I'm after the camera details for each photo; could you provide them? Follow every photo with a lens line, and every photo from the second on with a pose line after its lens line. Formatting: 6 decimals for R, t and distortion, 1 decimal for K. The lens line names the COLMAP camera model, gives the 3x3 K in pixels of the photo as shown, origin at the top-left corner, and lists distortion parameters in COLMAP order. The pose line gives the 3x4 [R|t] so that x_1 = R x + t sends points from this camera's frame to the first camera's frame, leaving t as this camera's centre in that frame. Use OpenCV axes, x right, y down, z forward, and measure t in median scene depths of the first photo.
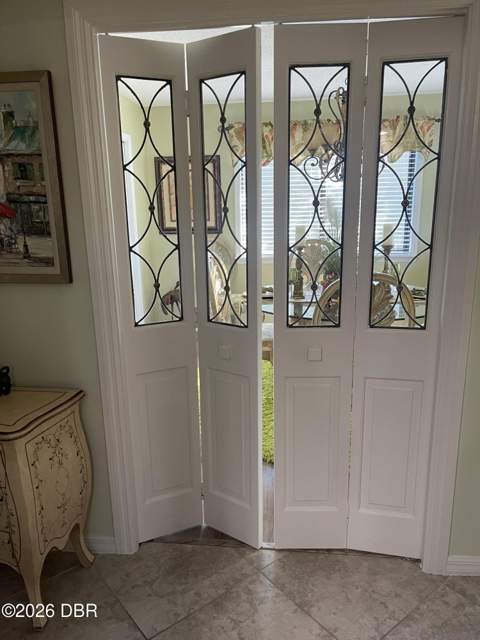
lens RADIAL K [[481.0, 0, 246.3], [0, 481.0, 322.6], [0, 0, 1]] dist [0.070953, -0.094698]
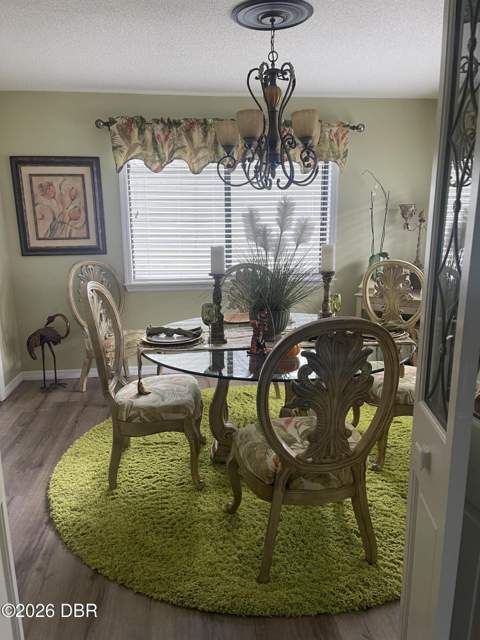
lens RADIAL K [[481.0, 0, 246.3], [0, 481.0, 322.6], [0, 0, 1]] dist [0.070953, -0.094698]
pose [[0.972892, -0.041645, 0.227479, -0.012855], [0.049632, 0.998332, -0.029500, -0.041882], [-0.225871, 0.039991, 0.973336, 0.190851]]
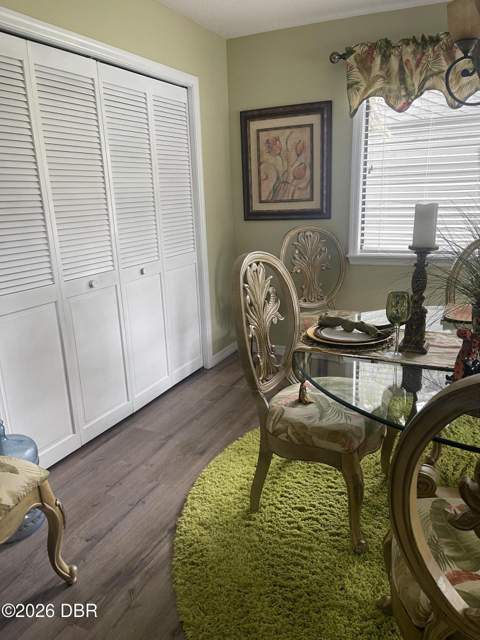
lens RADIAL K [[481.0, 0, 246.3], [0, 481.0, 322.6], [0, 0, 1]] dist [0.070953, -0.094698]
pose [[0.939118, 0.072929, -0.335766, 0.082432], [-0.063543, 0.997222, 0.038872, -0.064645], [0.337668, -0.015170, 0.941143, 0.344217]]
